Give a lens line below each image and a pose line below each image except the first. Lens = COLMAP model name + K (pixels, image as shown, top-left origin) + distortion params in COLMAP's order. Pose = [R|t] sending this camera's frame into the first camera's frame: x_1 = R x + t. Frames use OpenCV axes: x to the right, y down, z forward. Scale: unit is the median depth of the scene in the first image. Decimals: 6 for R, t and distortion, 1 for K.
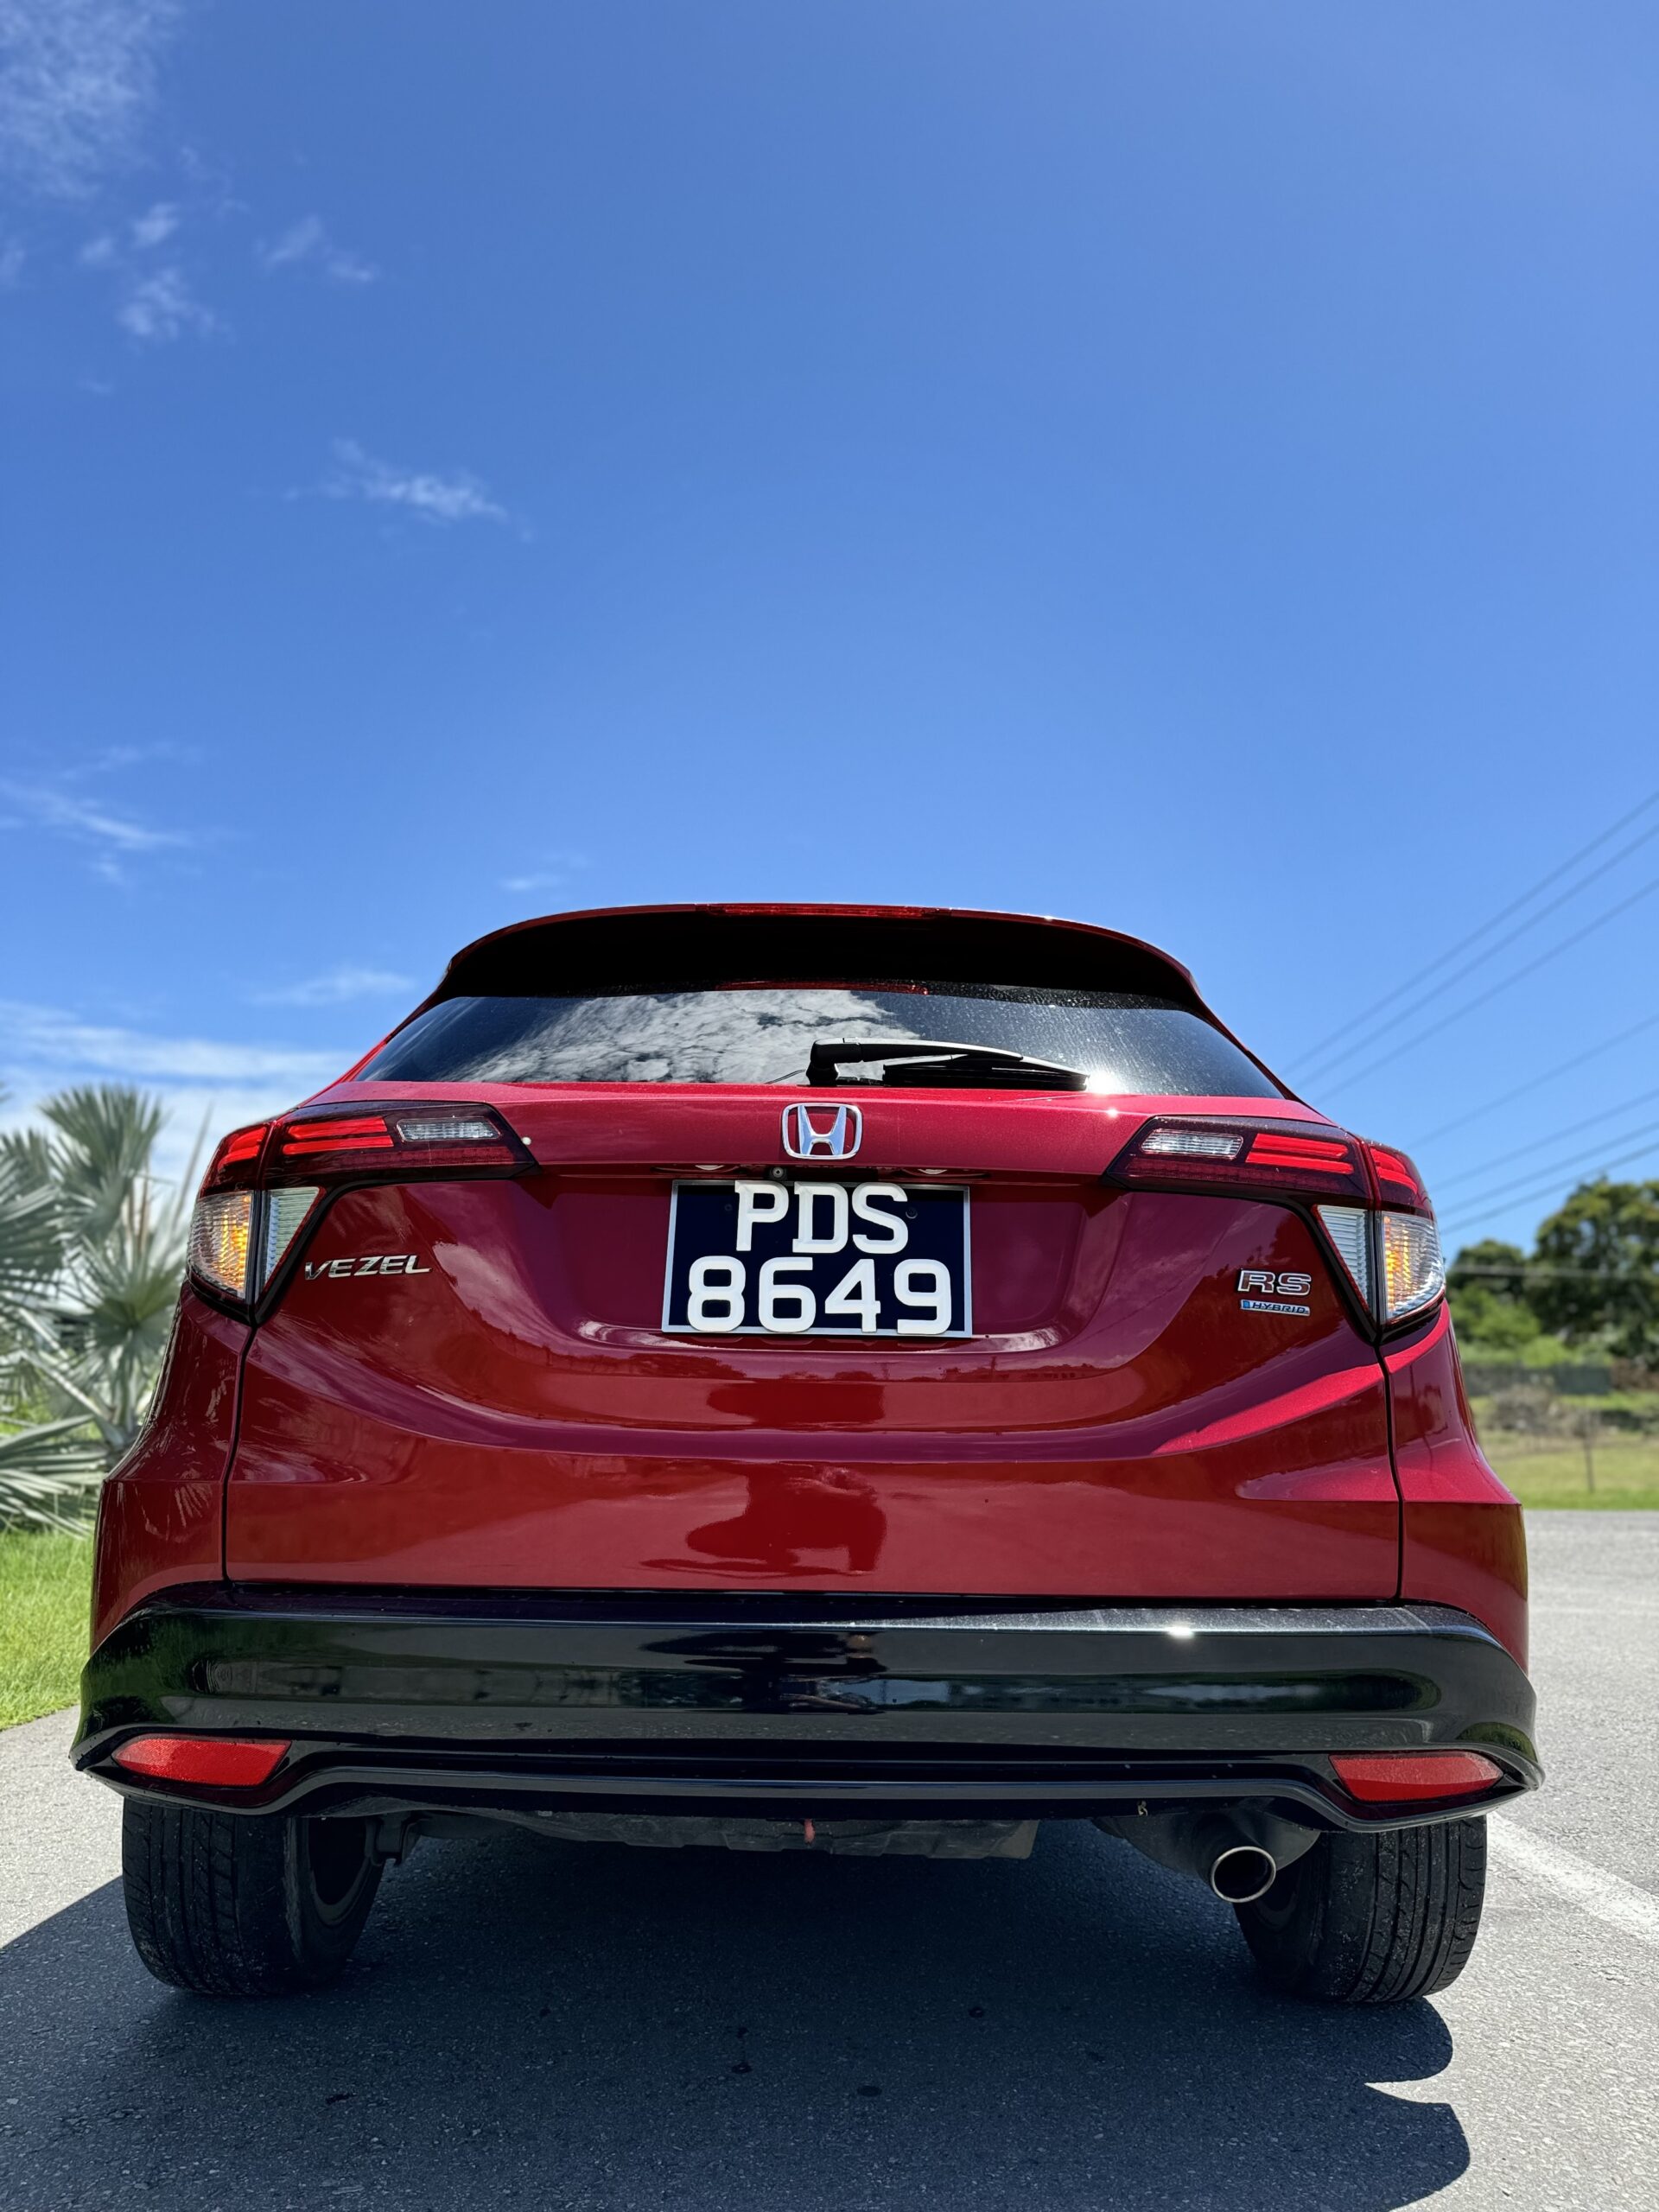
lens RADIAL K [[1552.3, 0, 805.5], [0, 1552.3, 1110.2], [0, 0, 1]] dist [-0.003731, 0.007736]
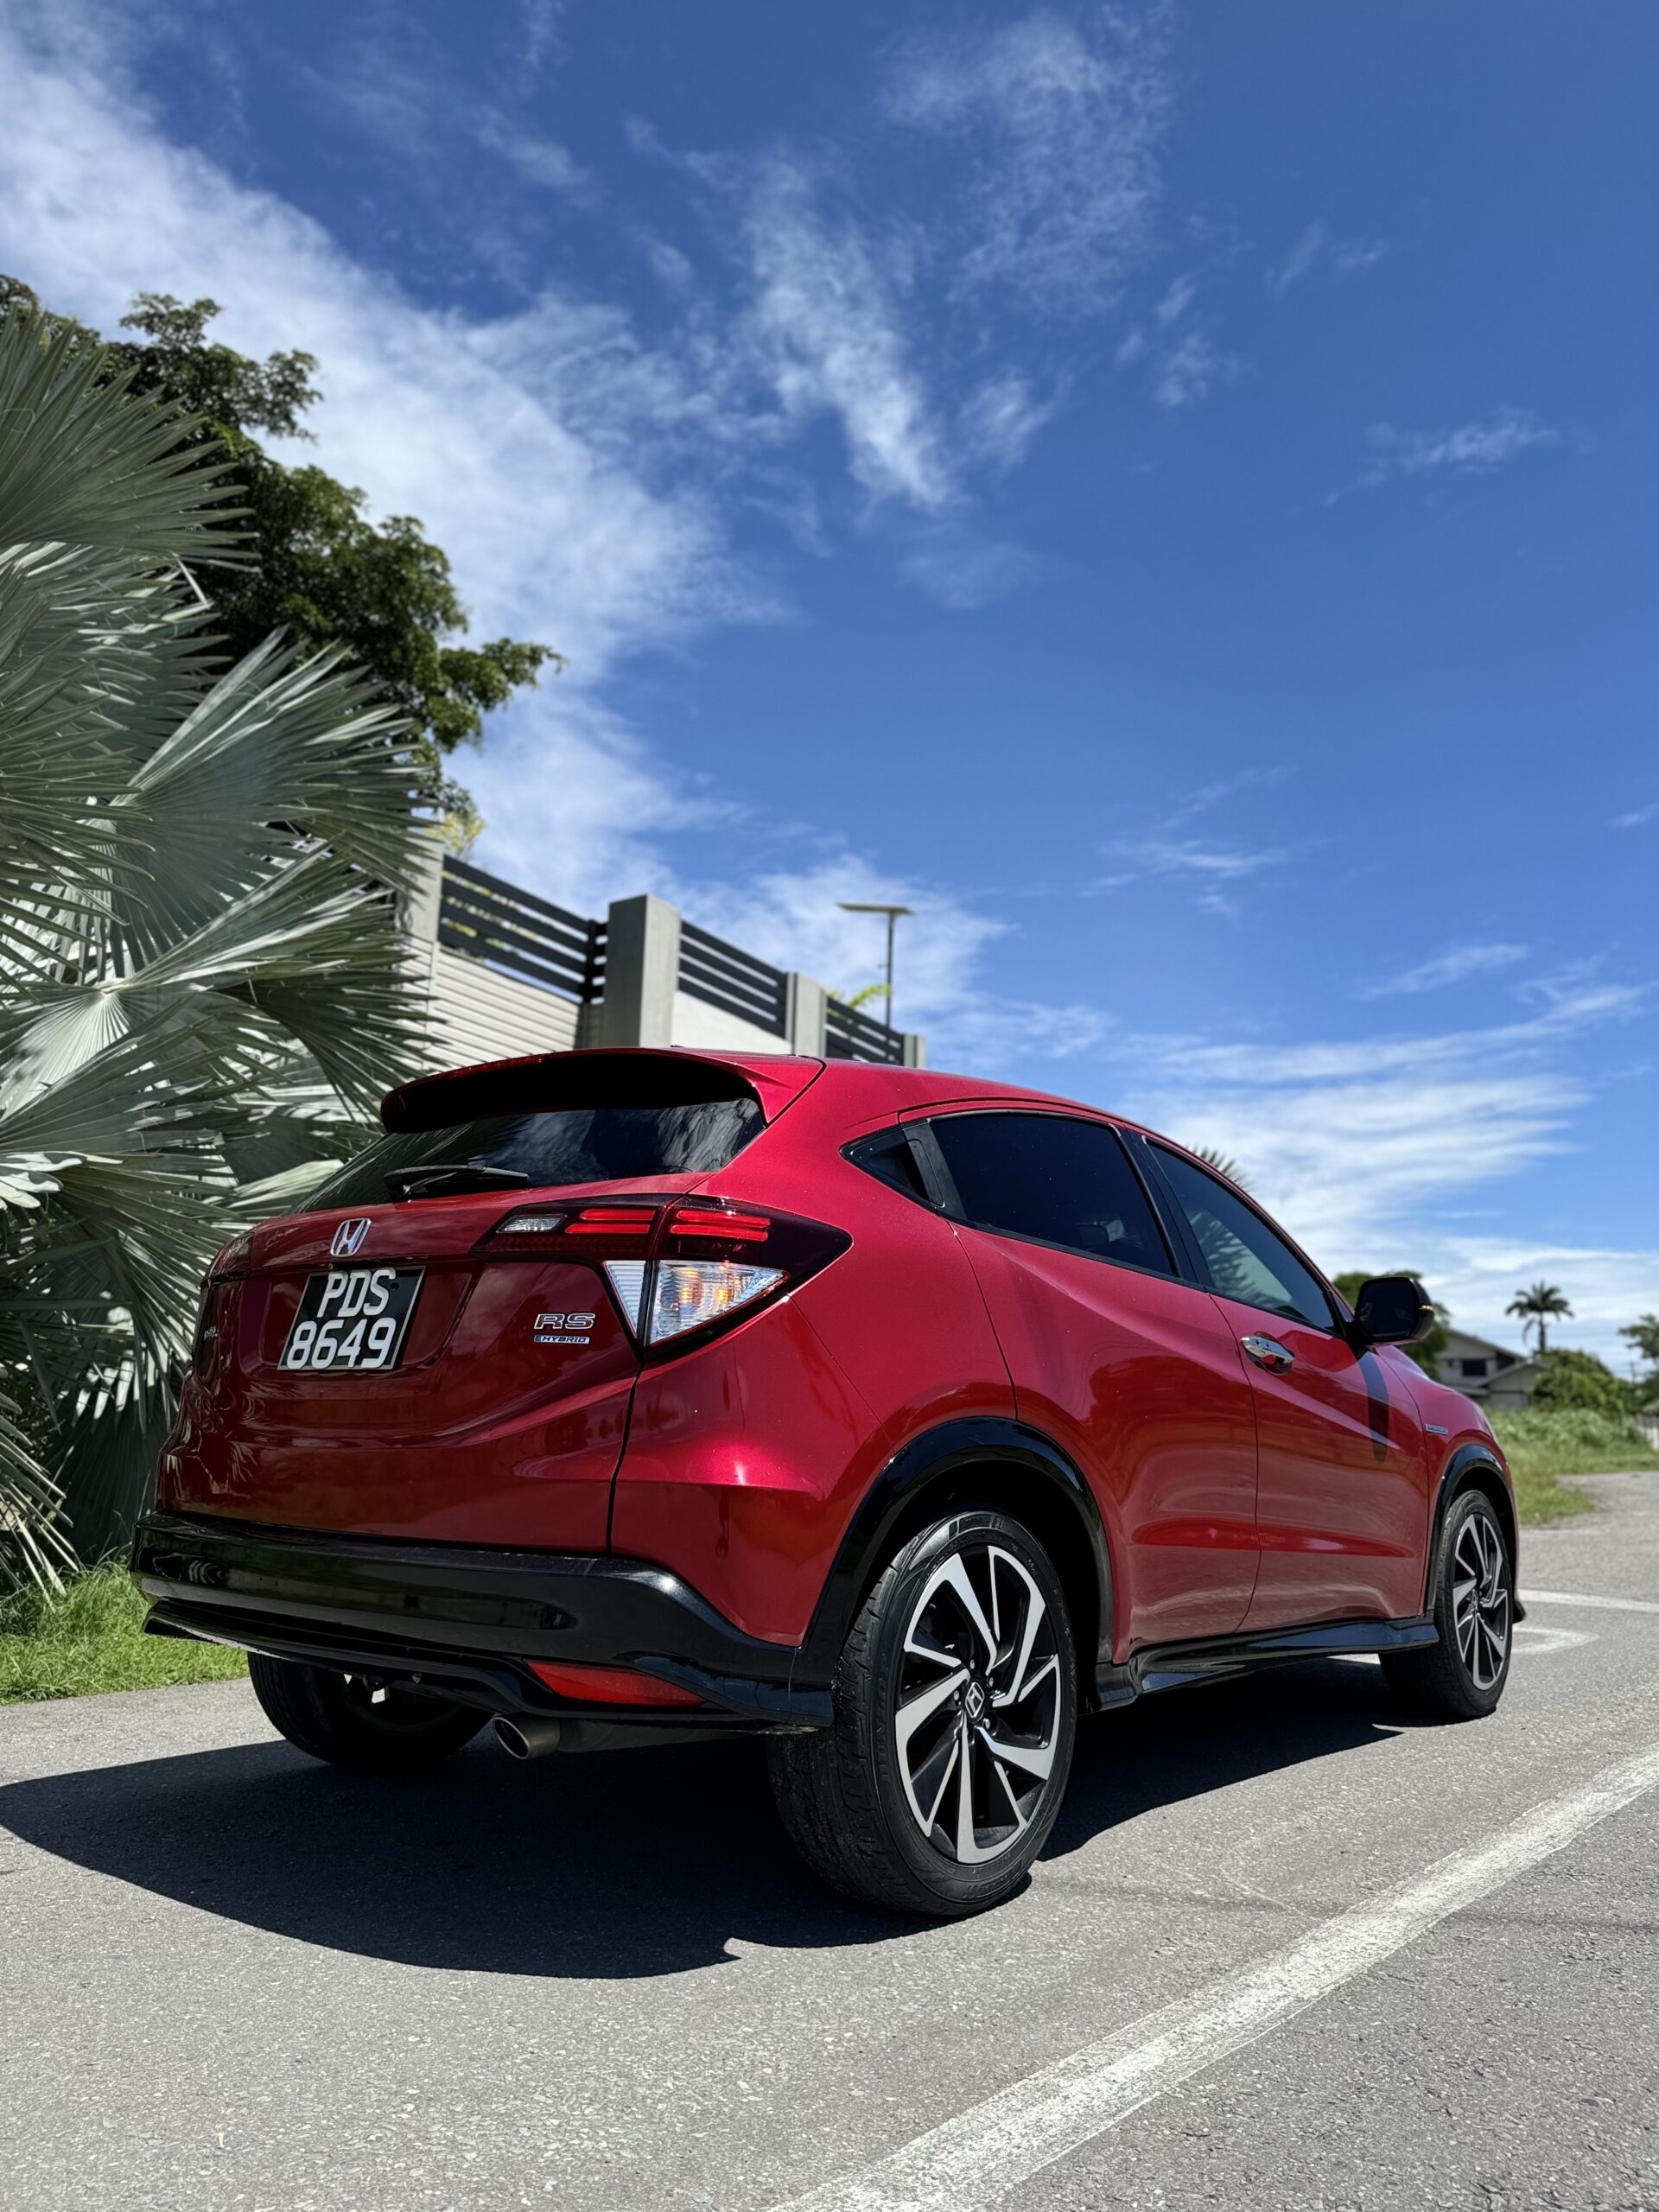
lens RADIAL K [[1522.9, 0, 866.0], [0, 1522.9, 1138.7], [0, 0, 1]] dist [0.025239, -0.068214]
pose [[0.775704, -0.111643, -0.621144, 1.388280], [0.127337, 0.991673, -0.019218, 0.010455], [0.618118, -0.064187, 0.783461, 0.130829]]
